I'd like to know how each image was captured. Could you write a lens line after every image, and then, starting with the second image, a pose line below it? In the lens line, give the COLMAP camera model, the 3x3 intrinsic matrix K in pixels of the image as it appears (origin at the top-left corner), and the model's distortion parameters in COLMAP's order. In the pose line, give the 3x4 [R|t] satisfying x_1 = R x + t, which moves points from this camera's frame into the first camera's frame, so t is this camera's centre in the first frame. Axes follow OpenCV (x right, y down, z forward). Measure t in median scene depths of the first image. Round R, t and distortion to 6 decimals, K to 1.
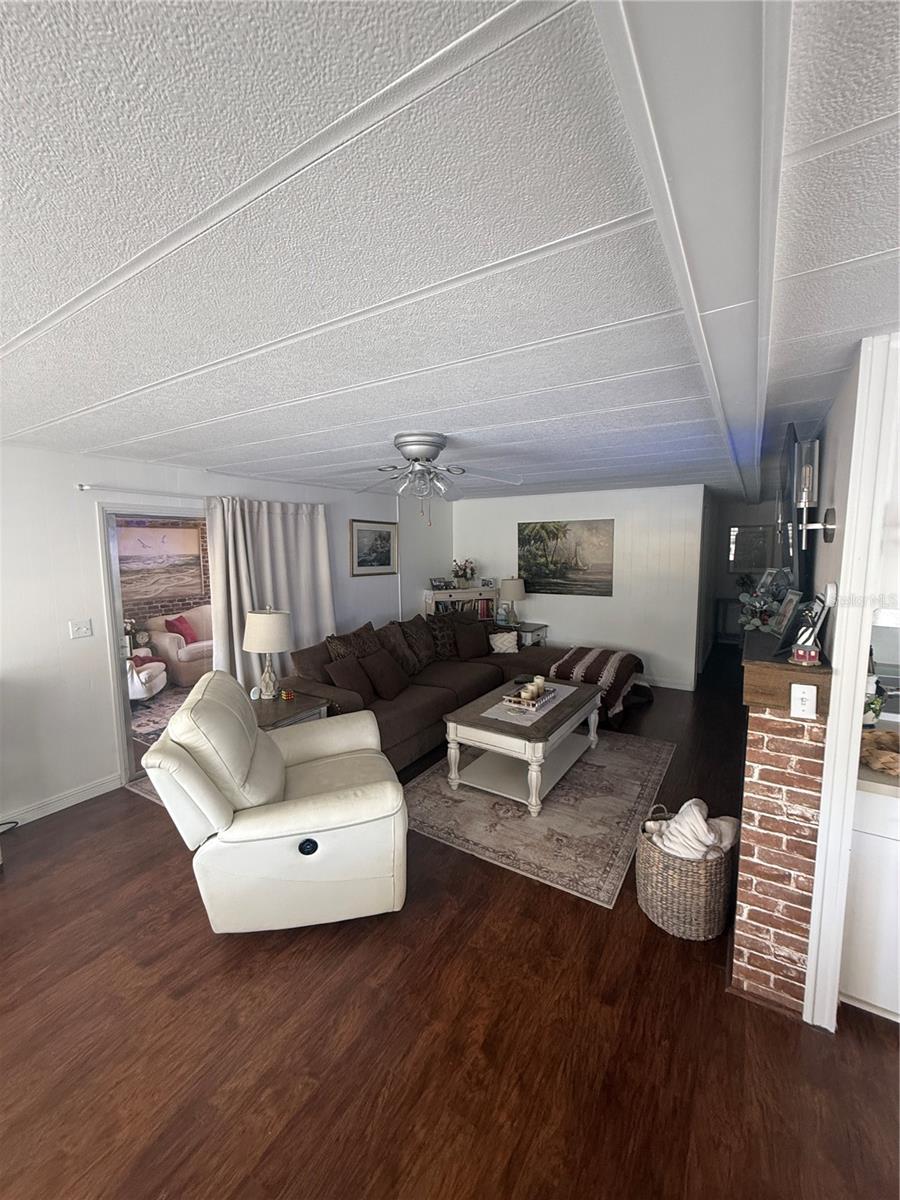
lens RADIAL K [[479.0, 0, 450.4], [0, 479.0, 595.7], [0, 0, 1]] dist [-0.002695, 0.000910]
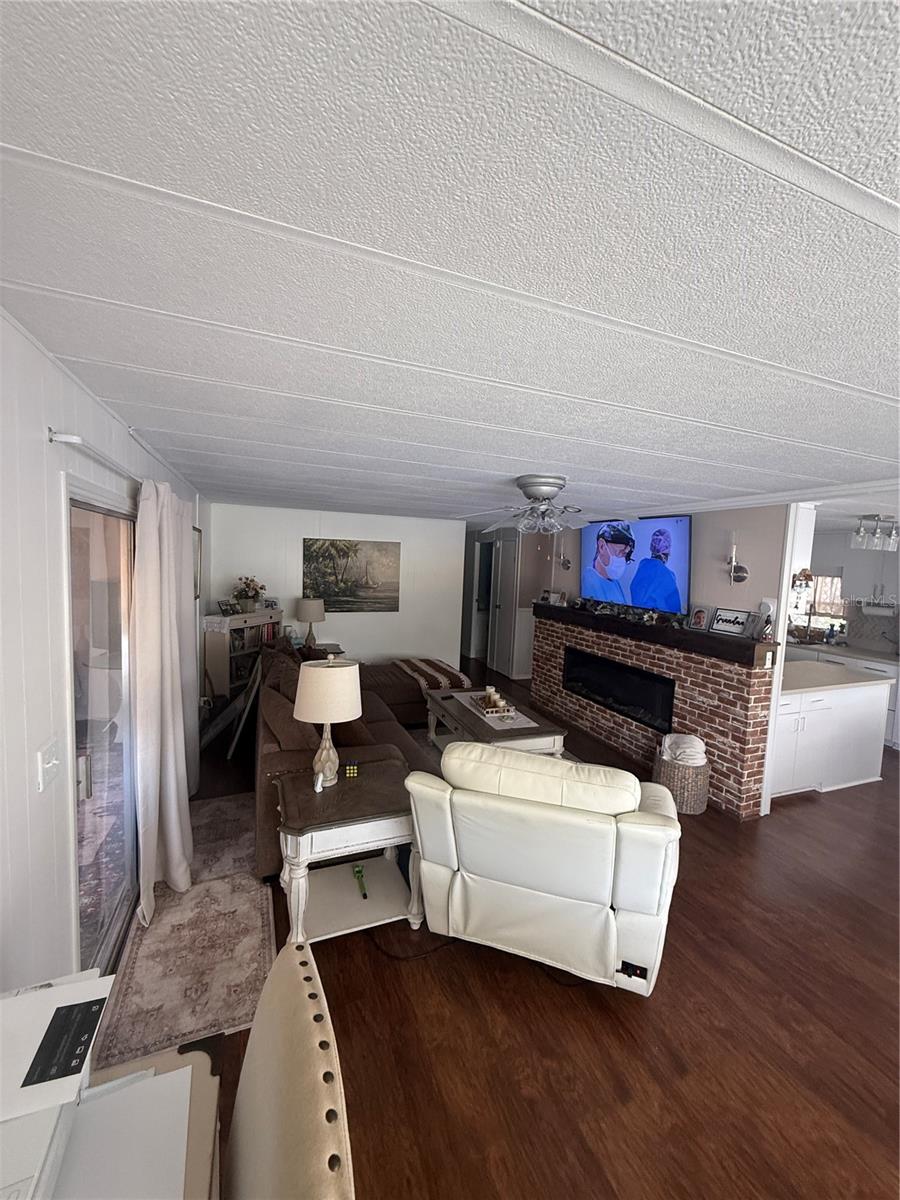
lens RADIAL K [[479.0, 0, 450.4], [0, 479.0, 595.7], [0, 0, 1]] dist [-0.002695, 0.000910]
pose [[0.586266, -0.030996, 0.809526, -0.863446], [0.043294, 0.999039, 0.006898, -0.065958], [-0.808961, 0.031004, 0.587044, 0.434797]]
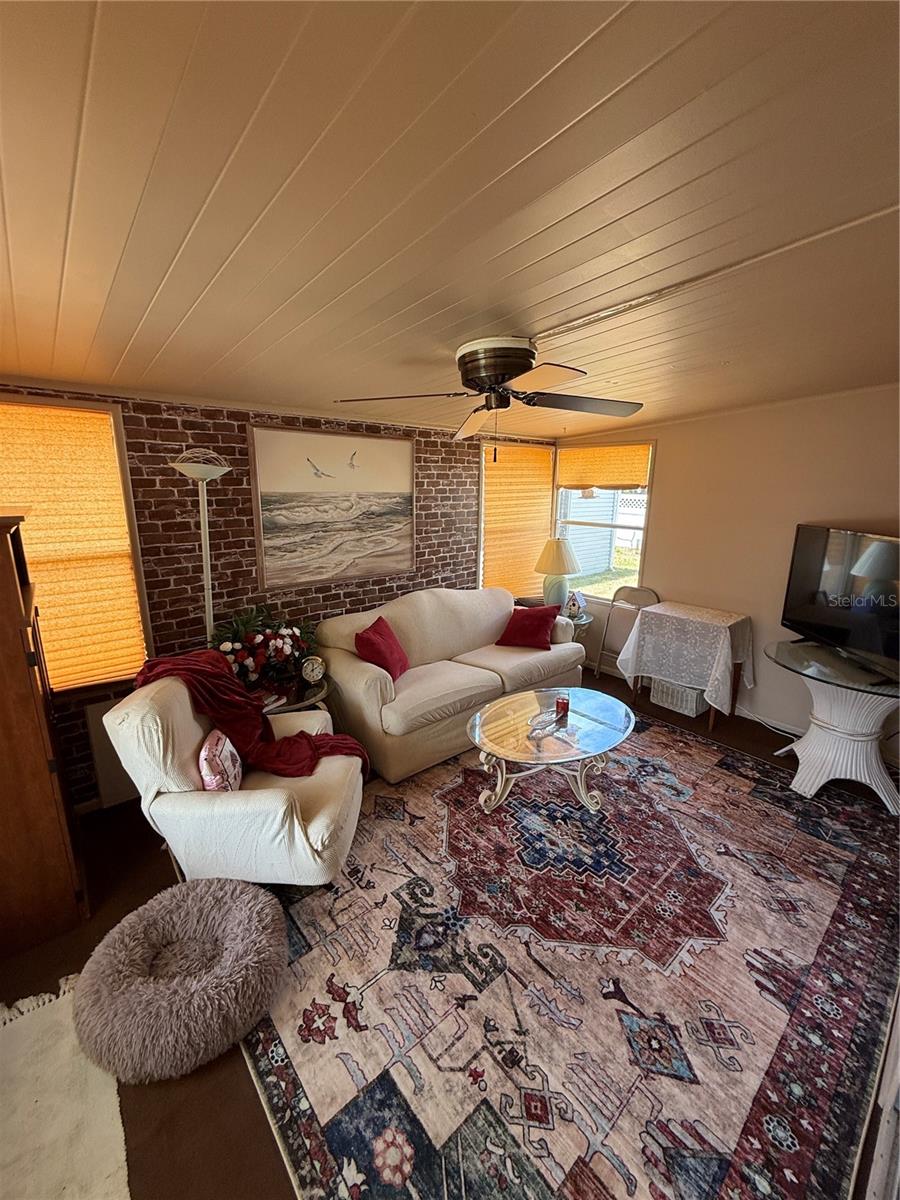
lens RADIAL K [[479.0, 0, 450.4], [0, 479.0, 595.7], [0, 0, 1]] dist [-0.002695, 0.000910]
pose [[0.959180, 0.085649, -0.269515, -0.716909], [-0.050910, 0.989760, 0.133351, -0.102420], [0.278177, -0.114186, 0.953719, 1.087343]]
